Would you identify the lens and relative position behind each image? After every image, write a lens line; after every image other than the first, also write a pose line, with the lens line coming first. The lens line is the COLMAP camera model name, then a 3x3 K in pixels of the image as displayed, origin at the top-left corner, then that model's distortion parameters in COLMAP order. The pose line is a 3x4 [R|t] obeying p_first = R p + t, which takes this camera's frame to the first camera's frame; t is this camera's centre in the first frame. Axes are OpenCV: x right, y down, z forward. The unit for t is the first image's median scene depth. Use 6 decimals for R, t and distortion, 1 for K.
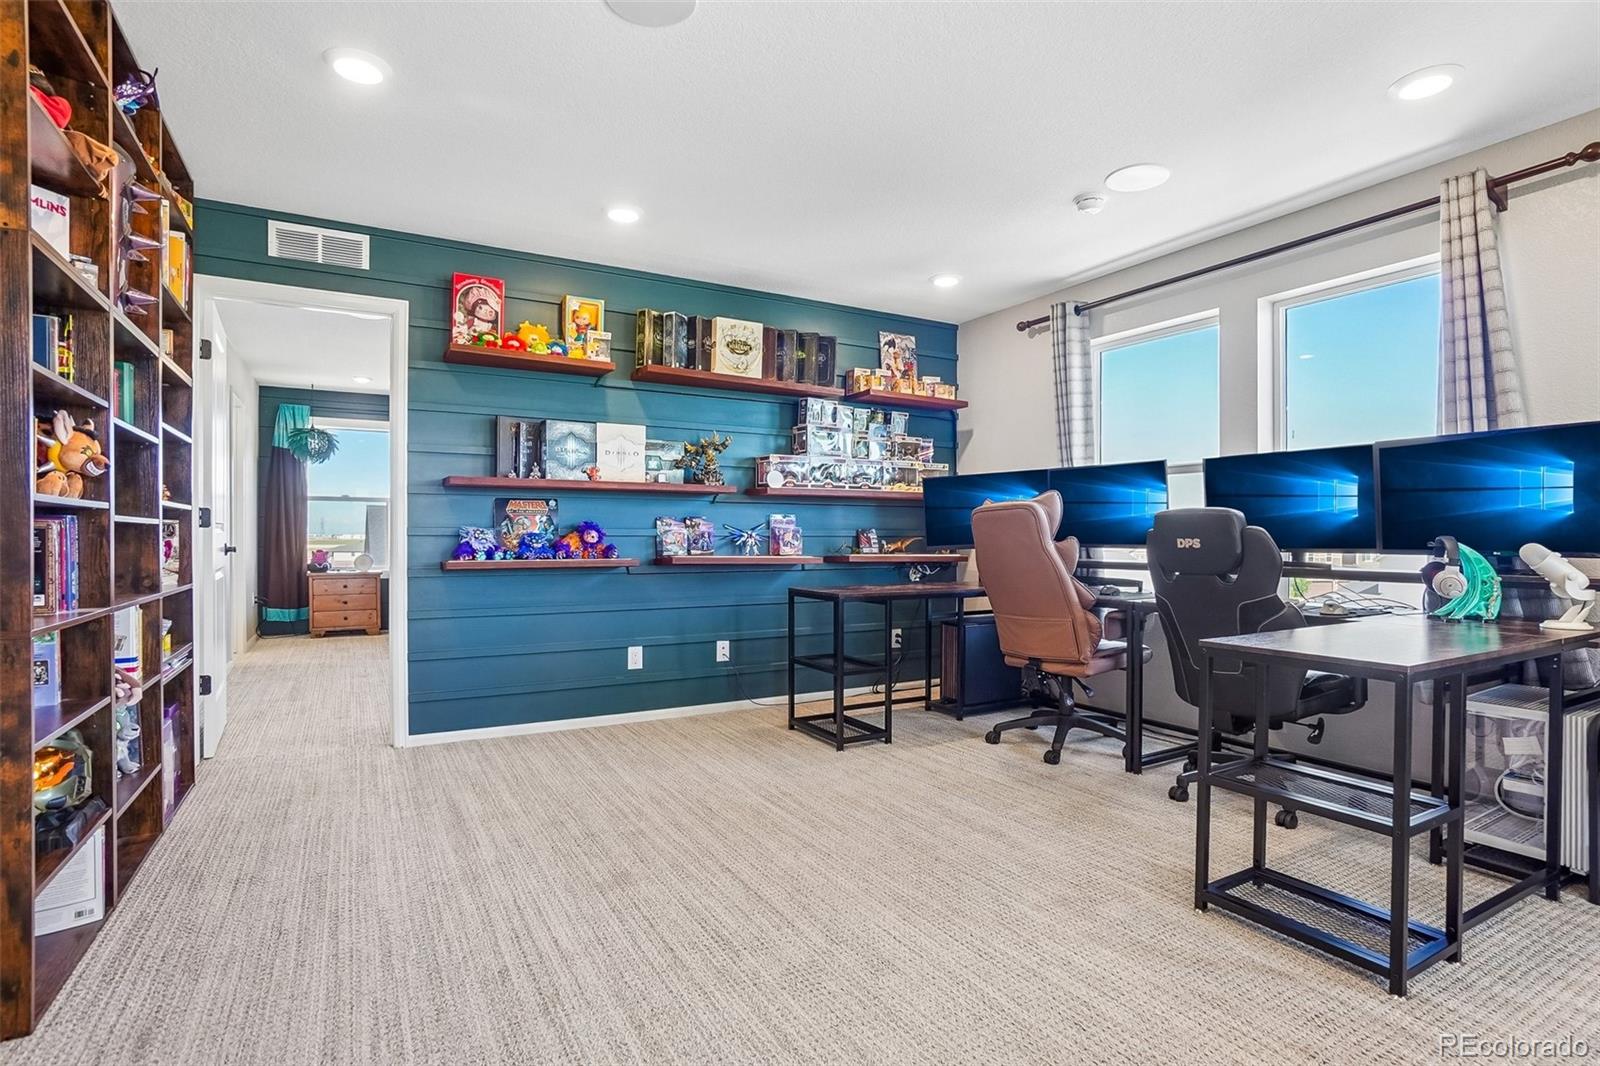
lens RADIAL K [[799.4, 0, 803.7], [0, 799.4, 540.9], [0, 0, 1]] dist [-0.033022, 0.010200]
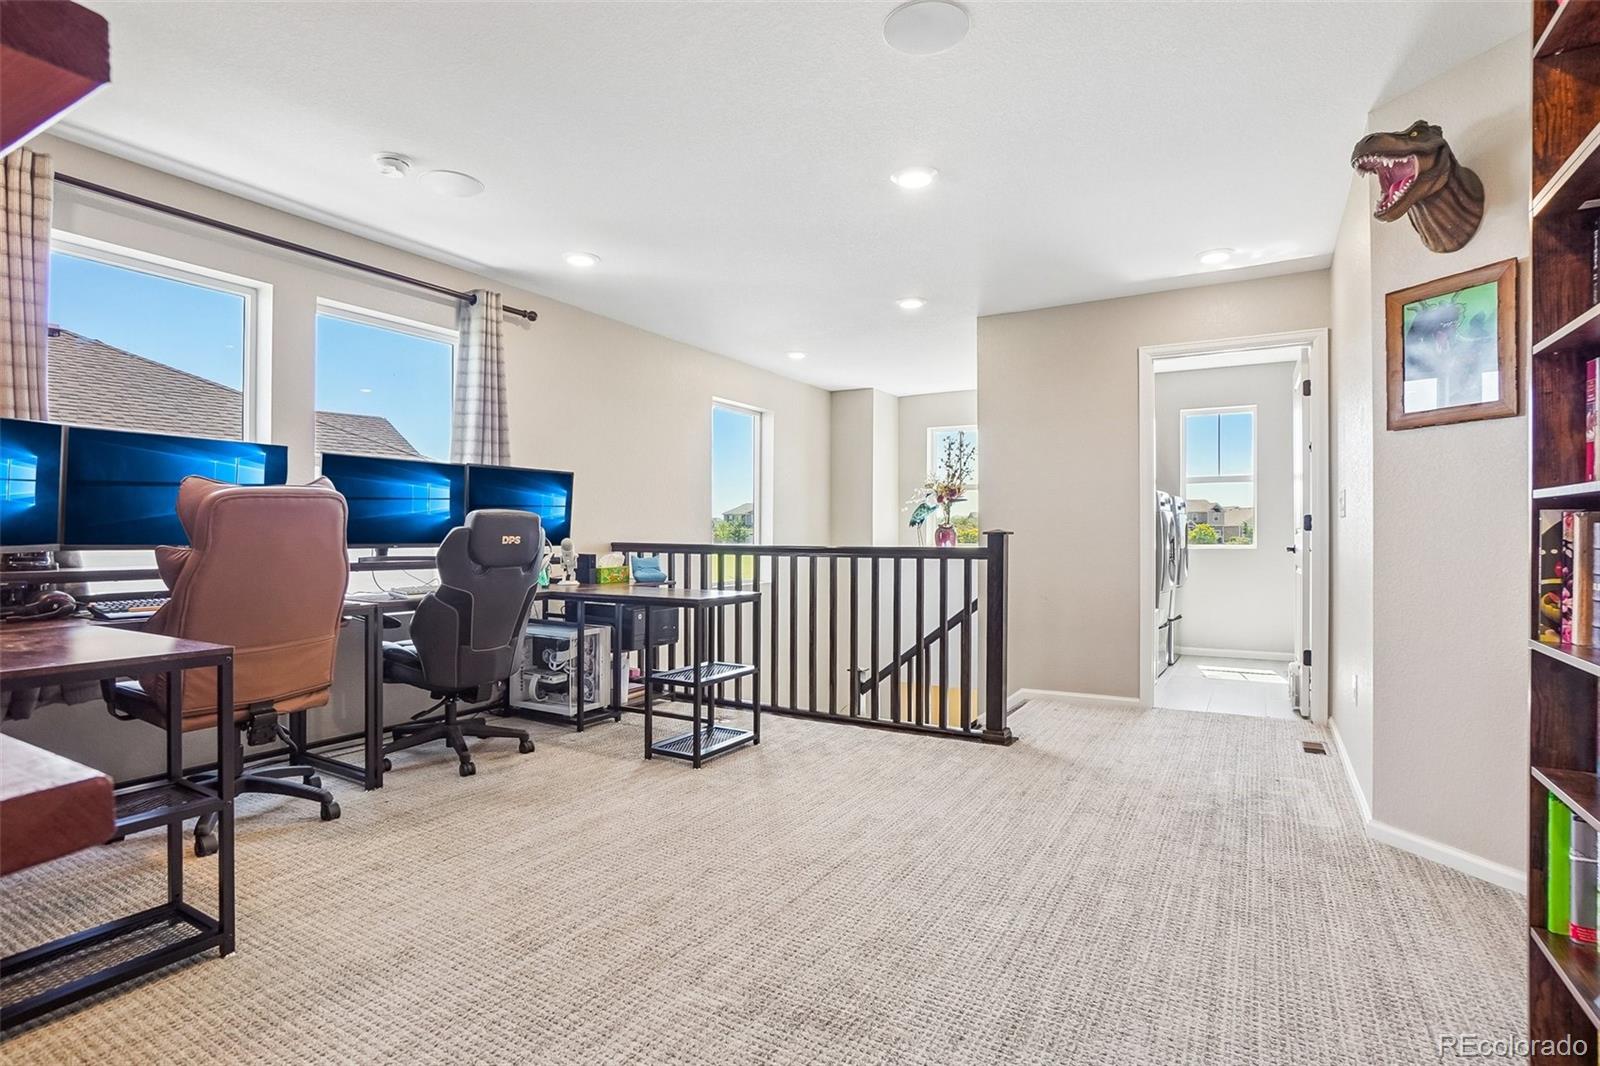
lens RADIAL K [[799.4, 0, 789.6], [0, 799.4, 531.6], [0, 0, 1]] dist [-0.033022, 0.010200]
pose [[-0.487114, -0.000628, 0.873338, -0.493411], [0.003373, 0.999991, 0.002600, -0.007539], [-0.873332, 0.004212, -0.487108, 0.801546]]
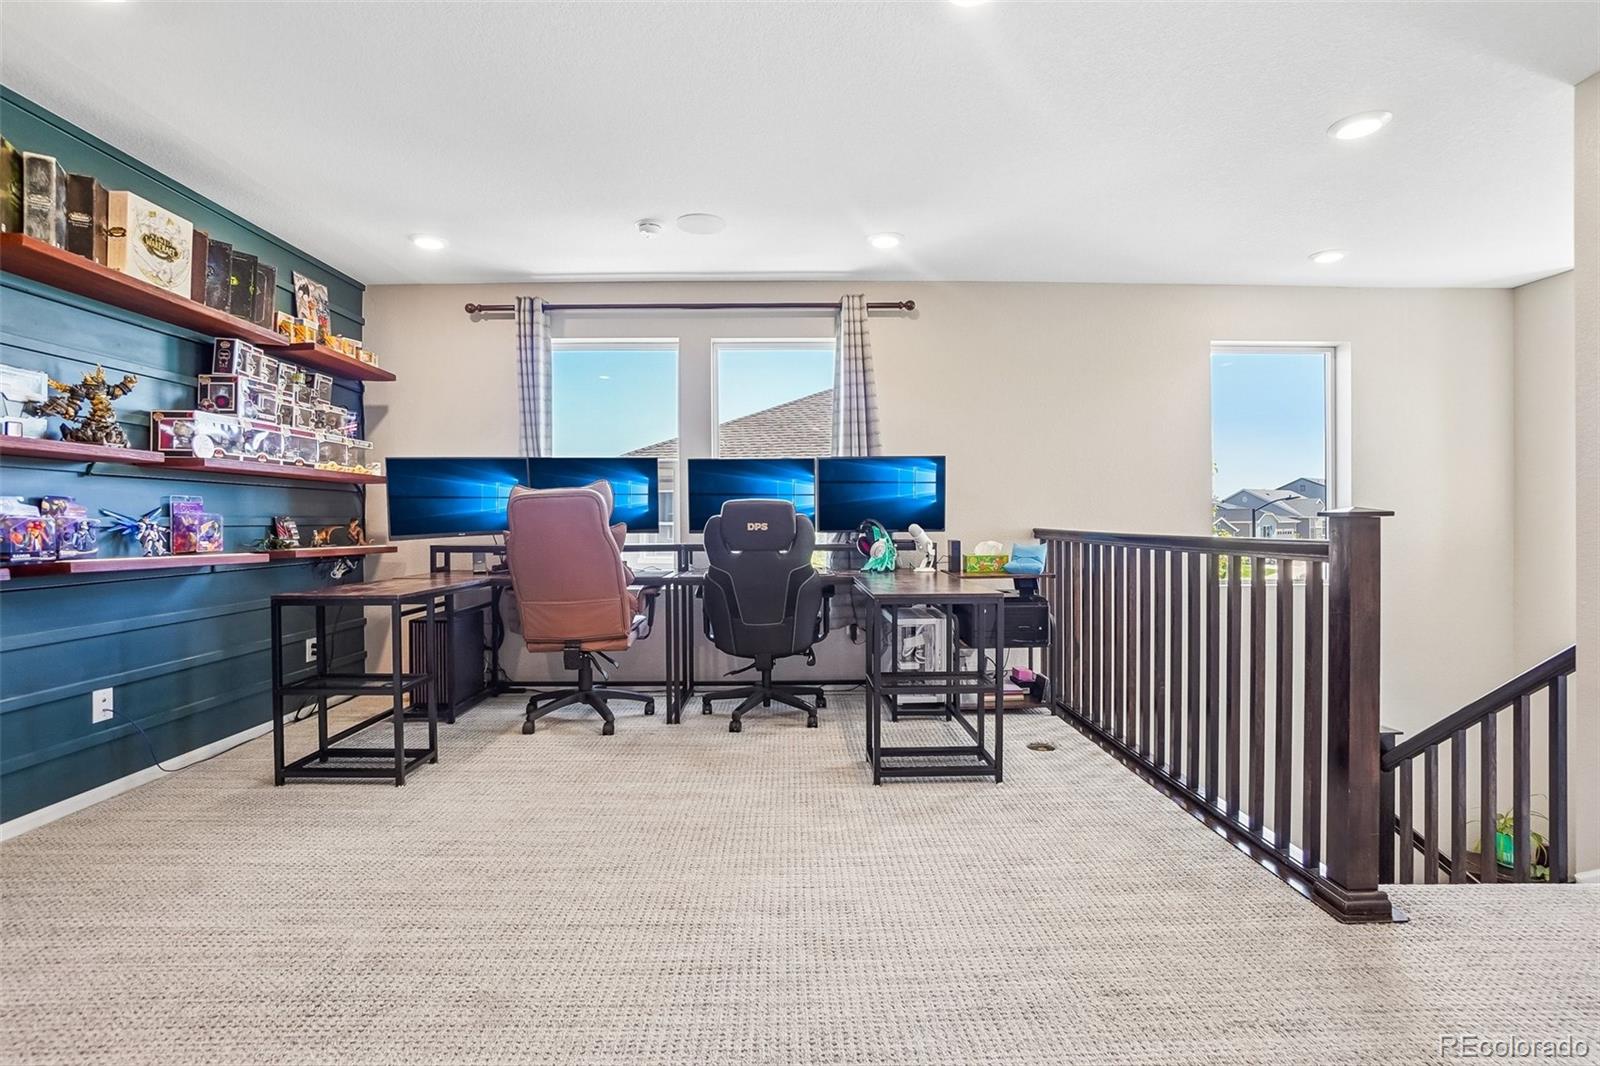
lens RADIAL K [[752.6, 0, 797.2], [0, 752.6, 522.1], [0, 0, 1]] dist [-0.036414, 0.007259]
pose [[0.487386, -0.005760, 0.873168, -0.362717], [0.013918, 0.999902, -0.001173, -0.001307], [-0.873076, 0.012724, 0.487419, 0.230168]]
